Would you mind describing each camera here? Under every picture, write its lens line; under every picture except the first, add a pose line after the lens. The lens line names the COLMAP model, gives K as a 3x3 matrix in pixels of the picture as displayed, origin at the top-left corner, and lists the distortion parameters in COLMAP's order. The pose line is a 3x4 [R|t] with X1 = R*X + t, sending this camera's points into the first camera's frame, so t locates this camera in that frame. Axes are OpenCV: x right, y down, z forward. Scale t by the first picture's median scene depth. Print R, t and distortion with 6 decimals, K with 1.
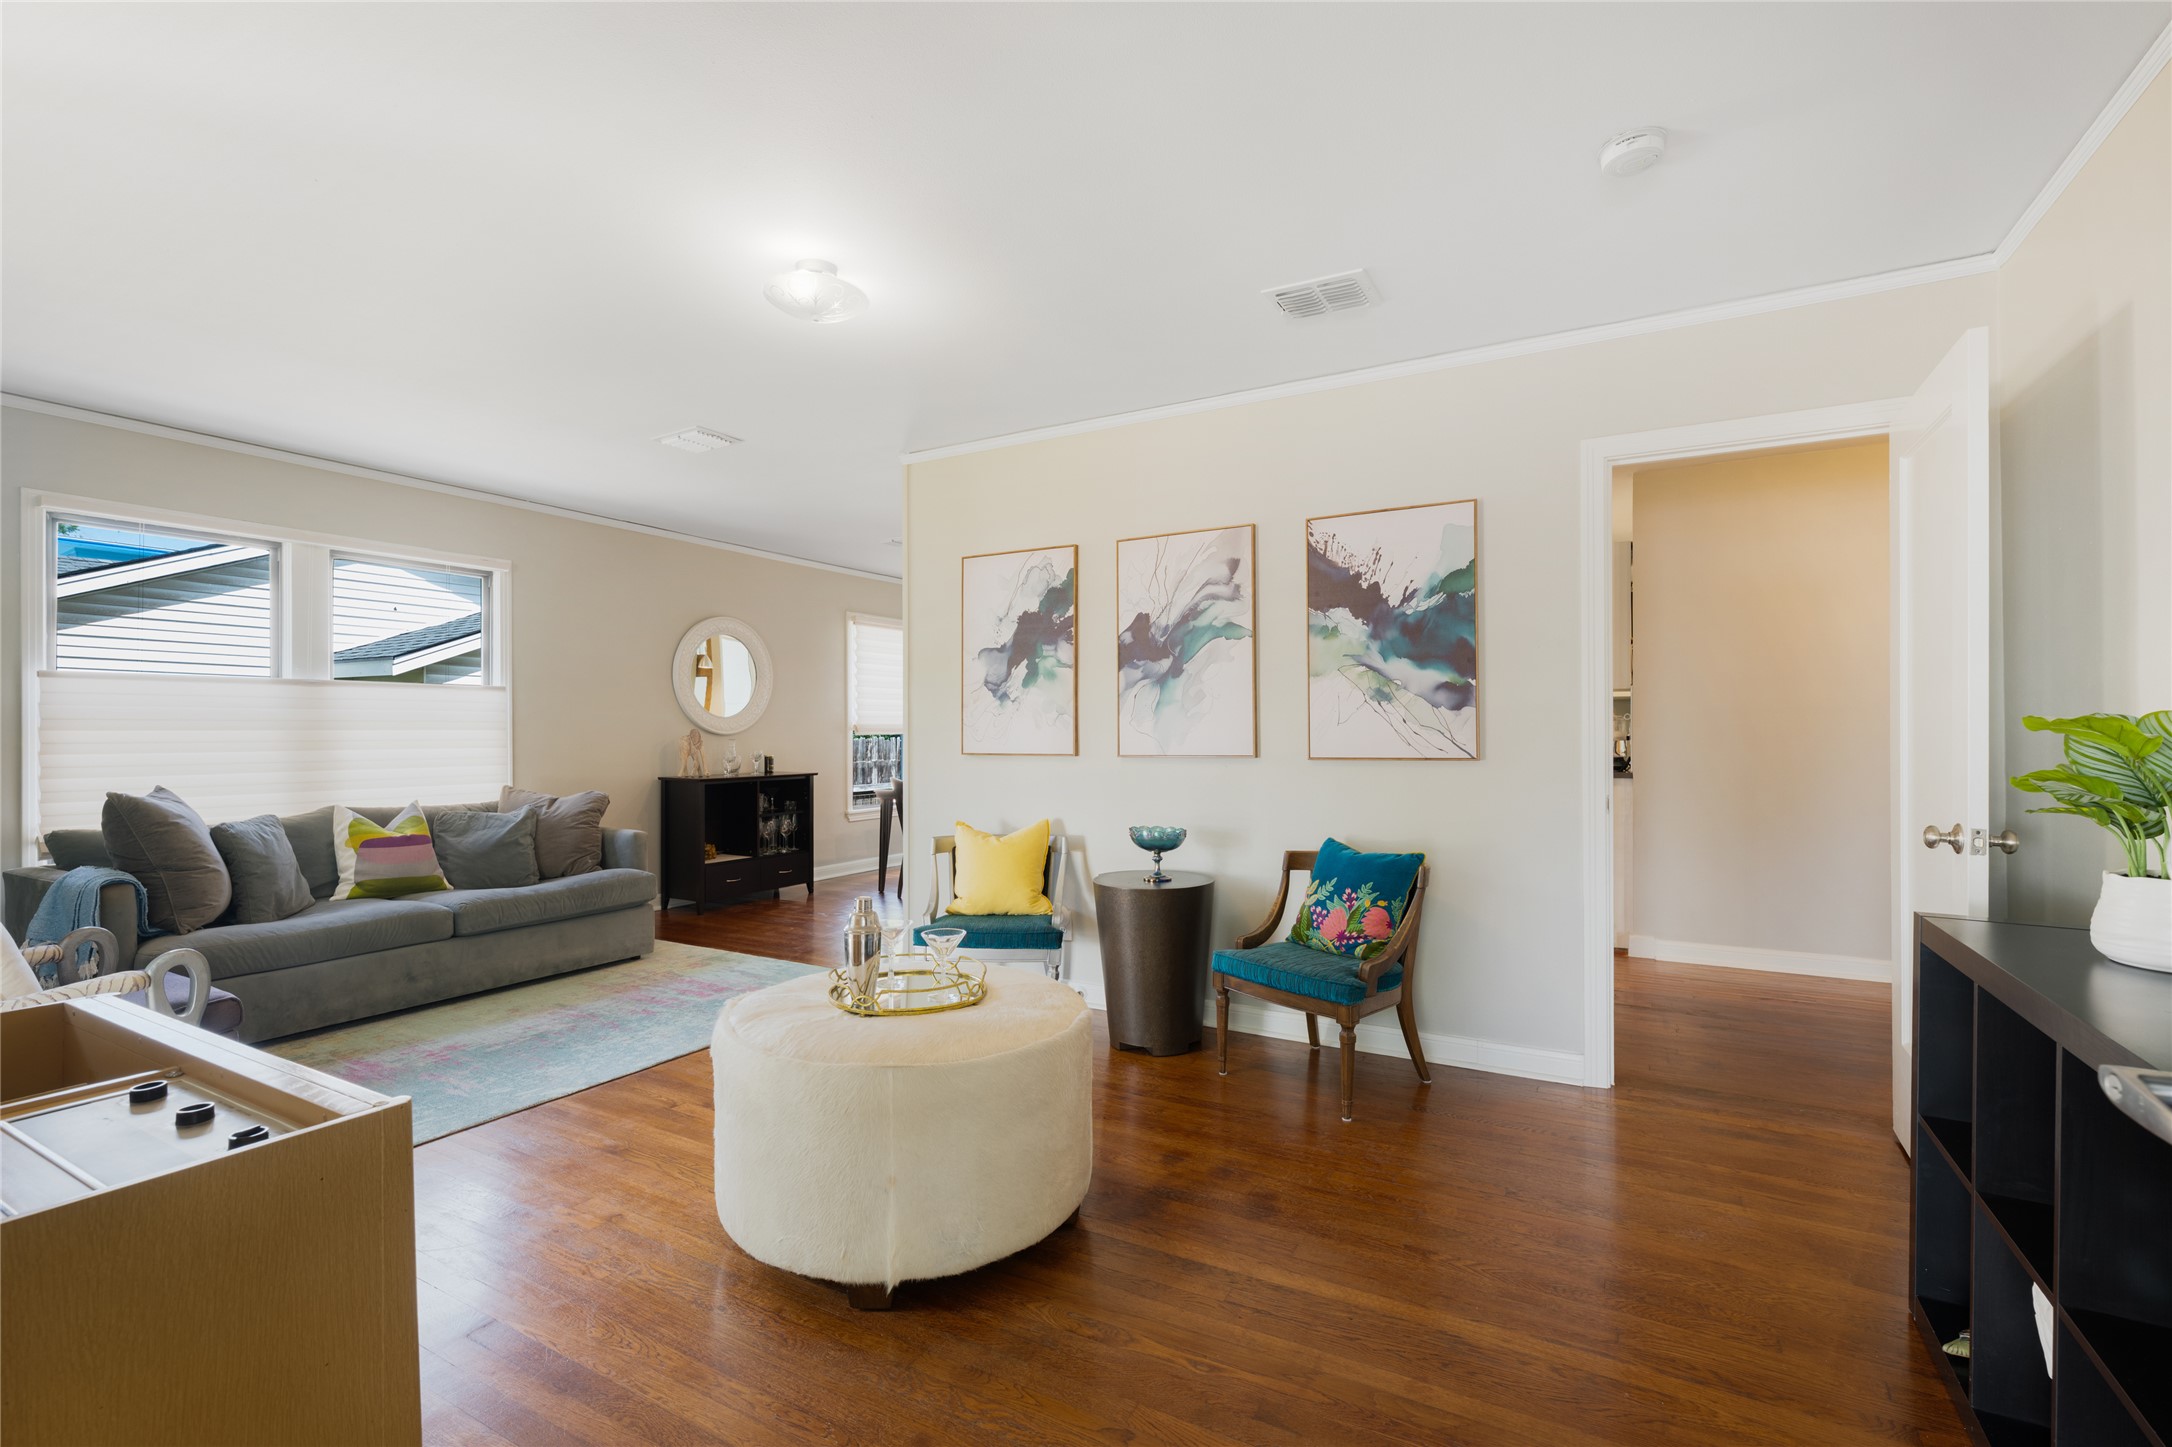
lens RADIAL K [[974.3, 0, 1088.2], [0, 974.3, 728.1], [0, 0, 1]] dist [0.000368, -0.000006]
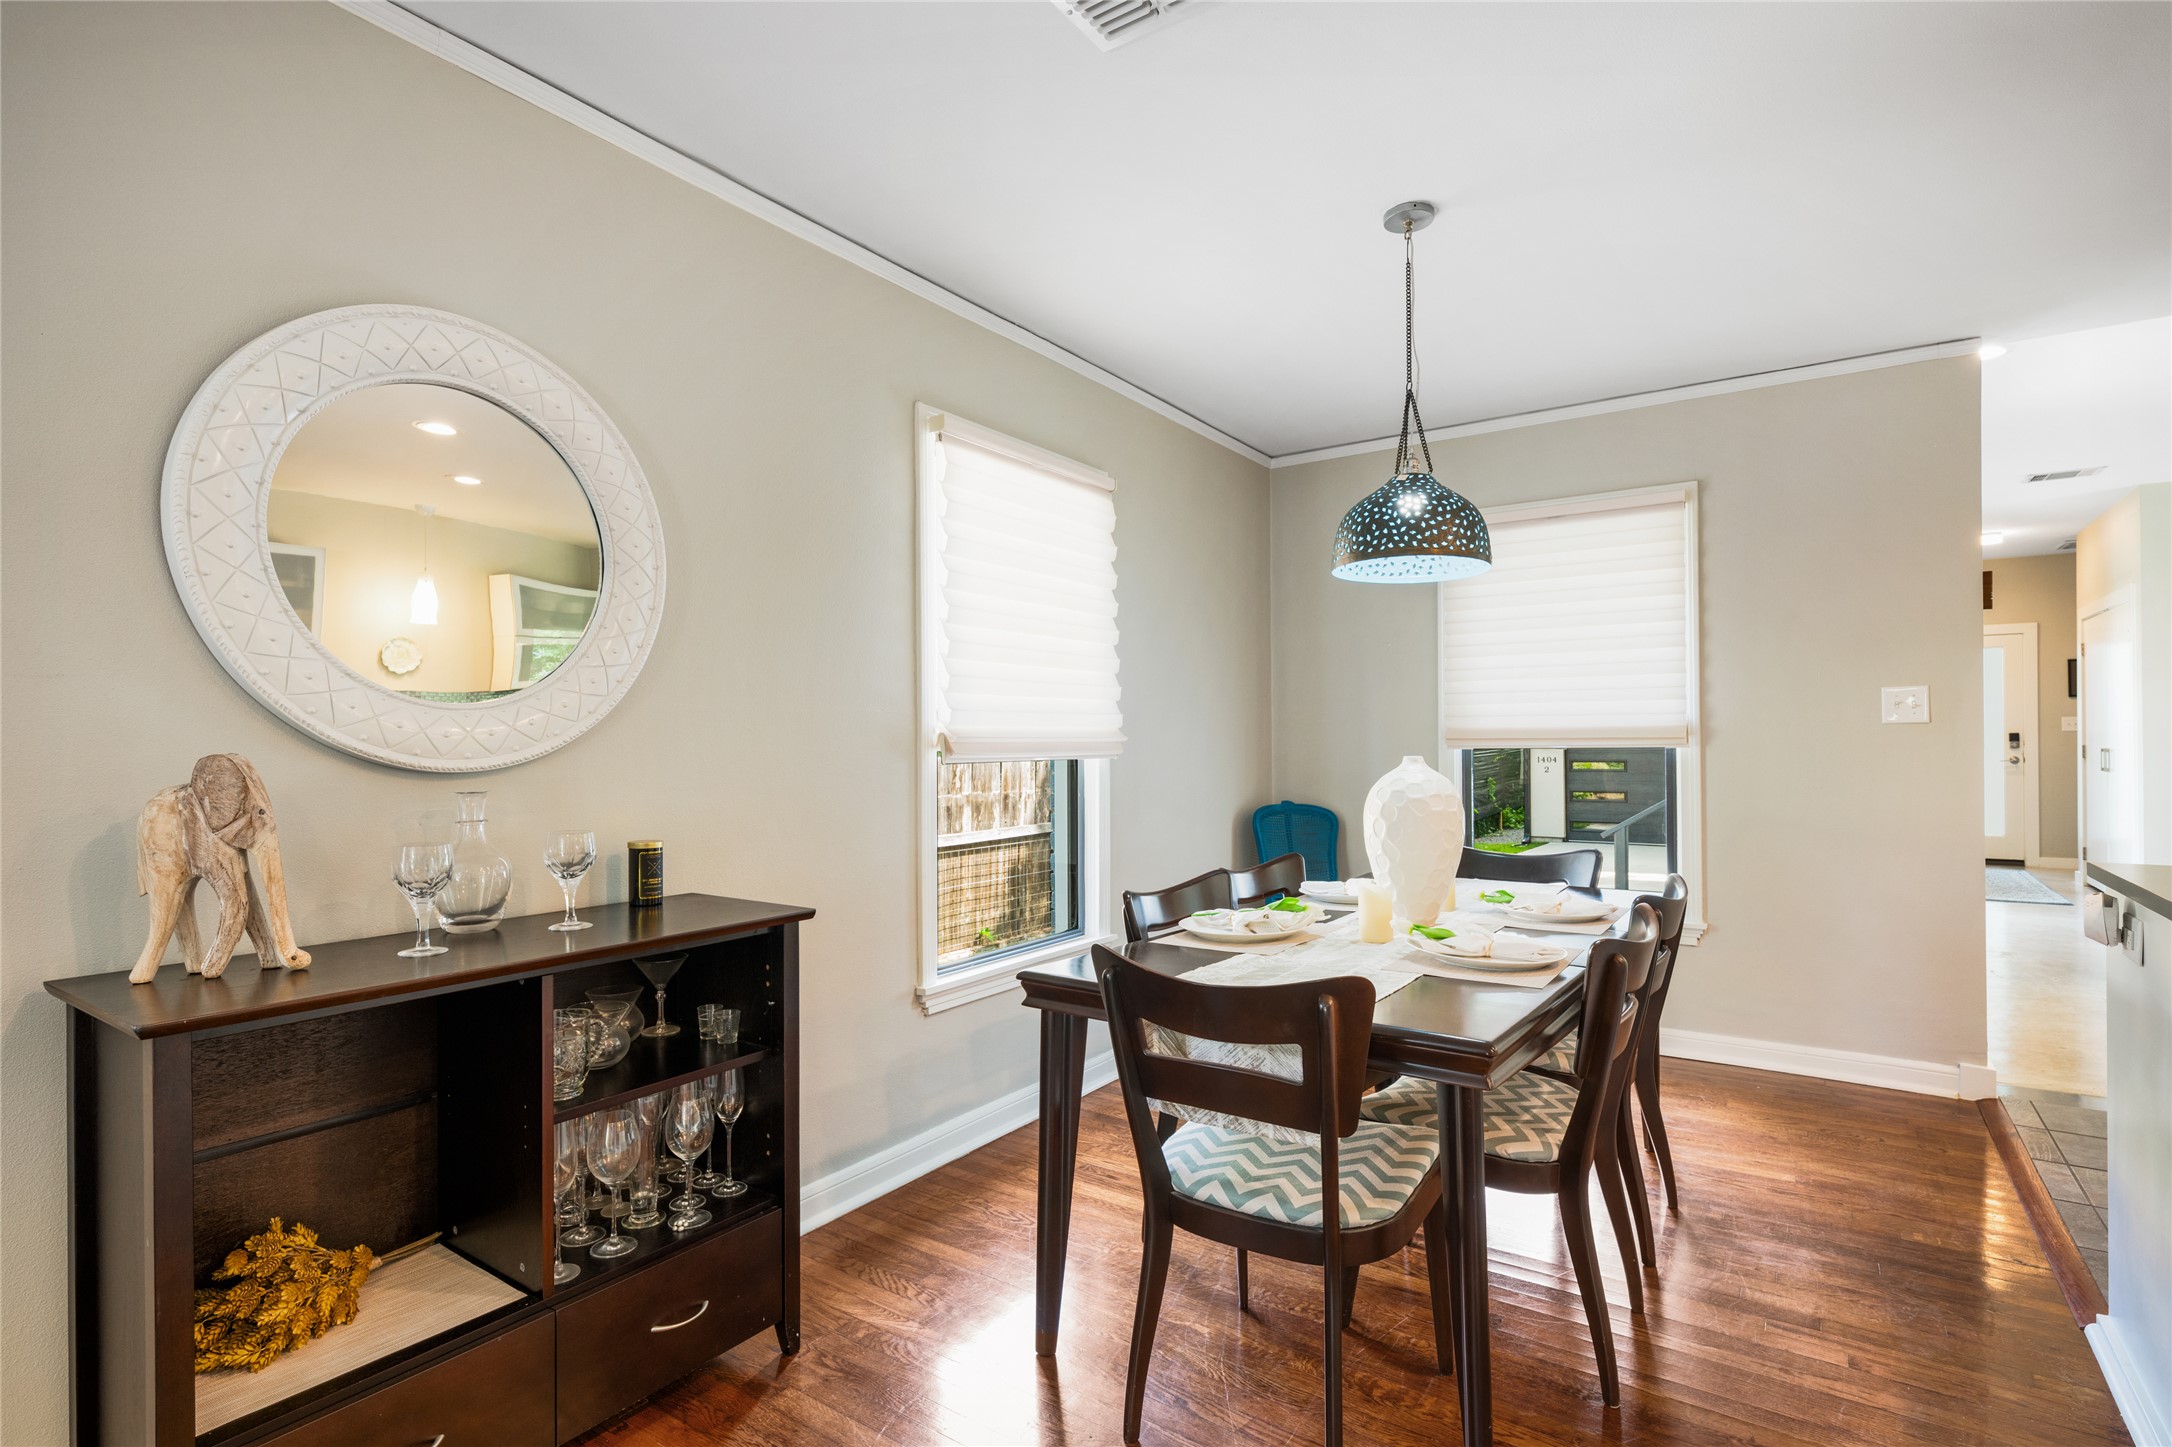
lens RADIAL K [[1053.4, 0, 1088.0], [0, 1053.4, 733.8], [0, 0, 1]] dist [0.000179, 0.000070]
pose [[0.996207, -0.006180, -0.086792, -0.174491], [0.005792, 0.999972, -0.004713, -0.001214], [0.086818, 0.004192, 0.996215, 0.709327]]
